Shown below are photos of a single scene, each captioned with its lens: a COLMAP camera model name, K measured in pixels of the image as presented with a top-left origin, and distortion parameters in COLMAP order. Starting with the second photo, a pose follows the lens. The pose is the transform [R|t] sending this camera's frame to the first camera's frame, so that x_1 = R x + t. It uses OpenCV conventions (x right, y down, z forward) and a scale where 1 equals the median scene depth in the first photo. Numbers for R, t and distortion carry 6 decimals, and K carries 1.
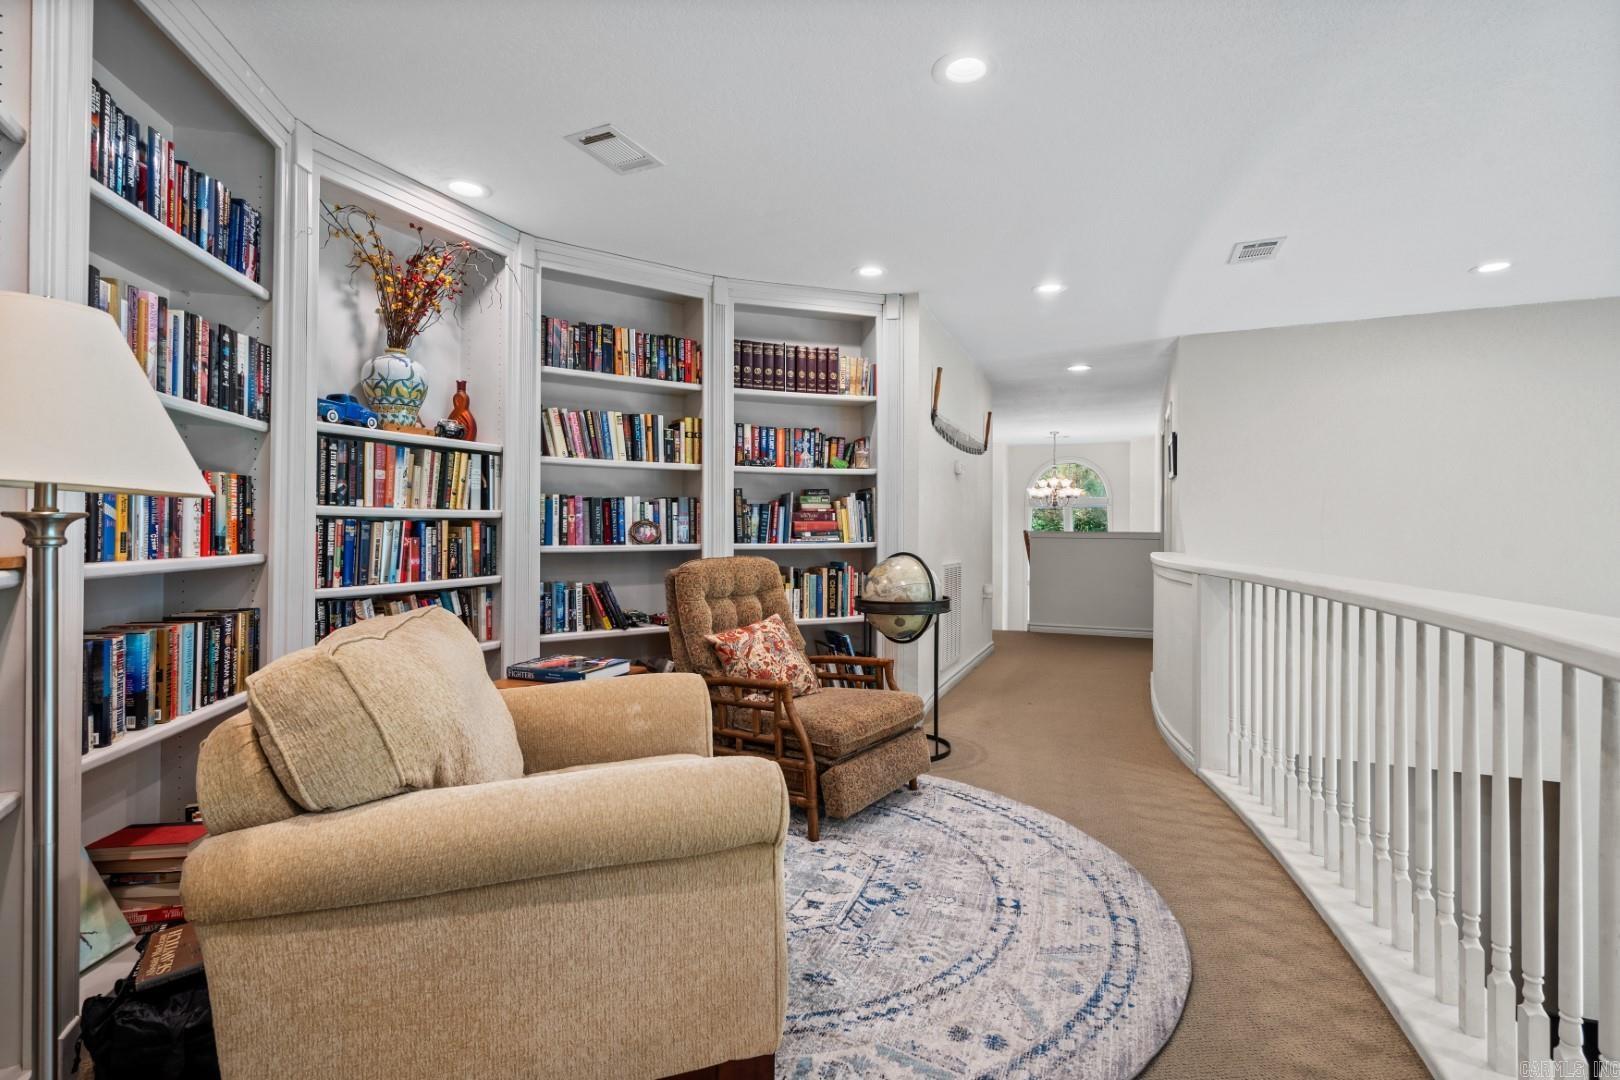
lens RADIAL K [[731.7, 0, 799.8], [0, 731.7, 535.6], [0, 0, 1]] dist [-0.002796, 0.000010]
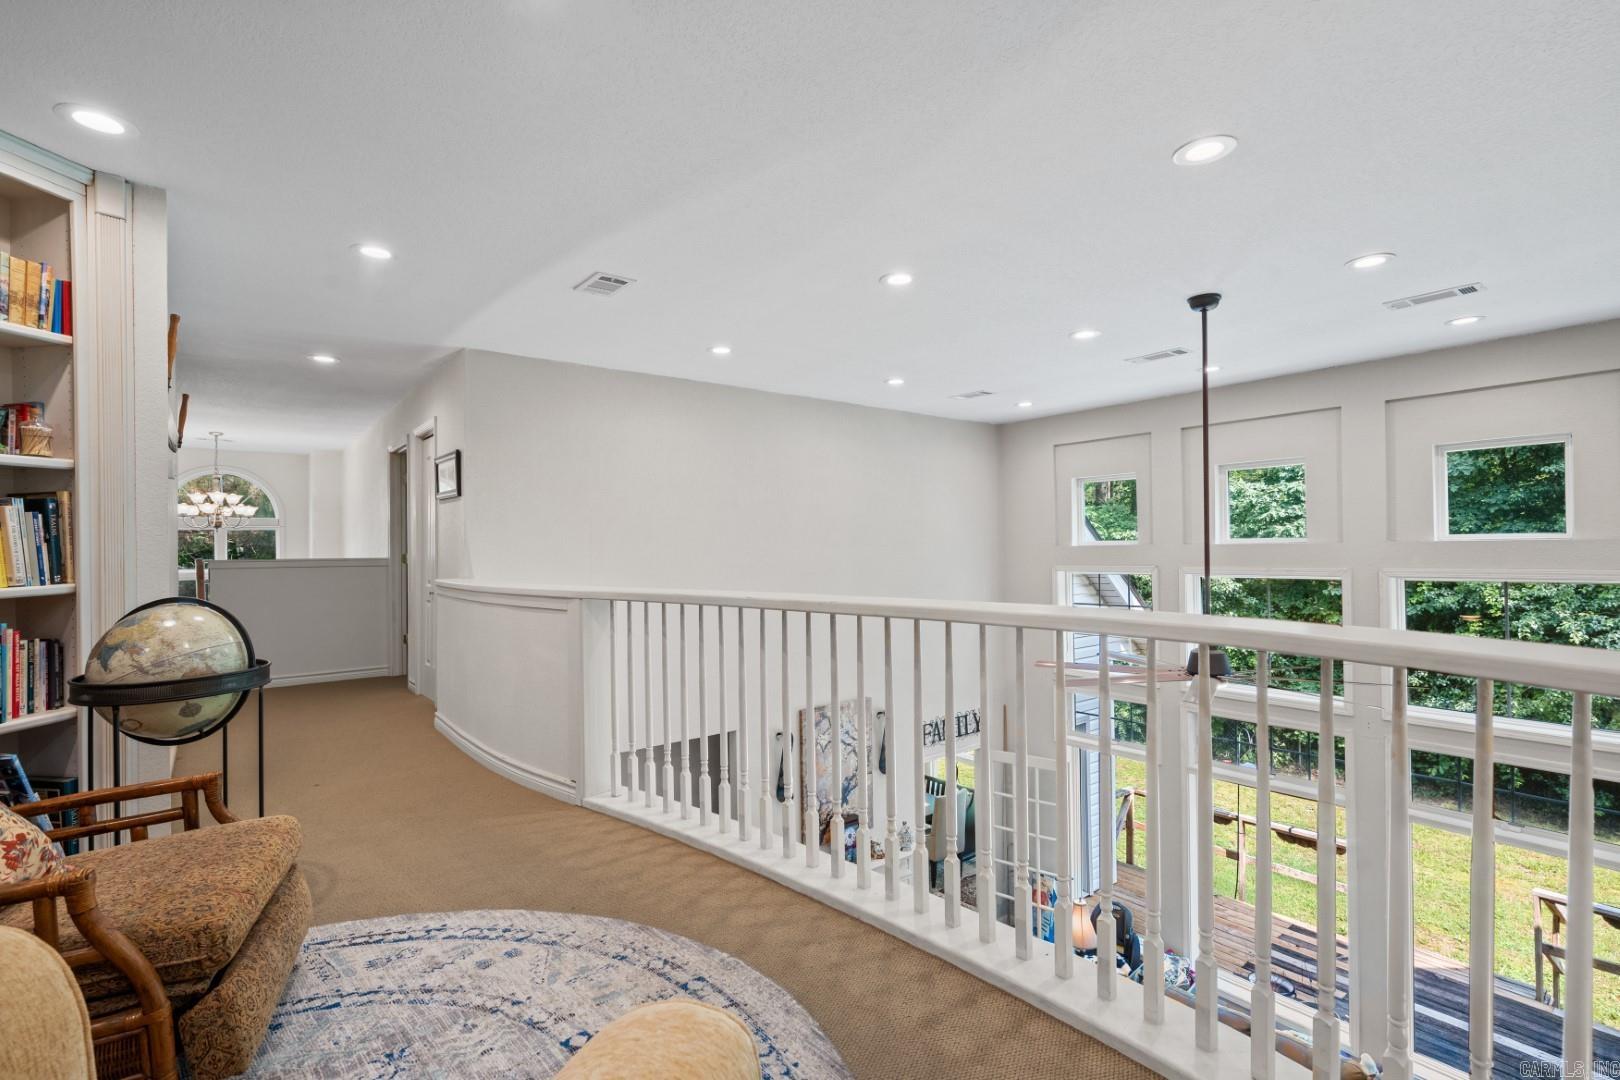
lens RADIAL K [[746.1, 0, 805.2], [0, 746.1, 547.9], [0, 0, 1]] dist [-0.000574, -0.000577]
pose [[0.478814, -0.009980, 0.877860, -0.167852], [0.024610, 0.999695, -0.002058, -0.005294], [-0.877571, 0.022590, 0.478914, 0.238148]]
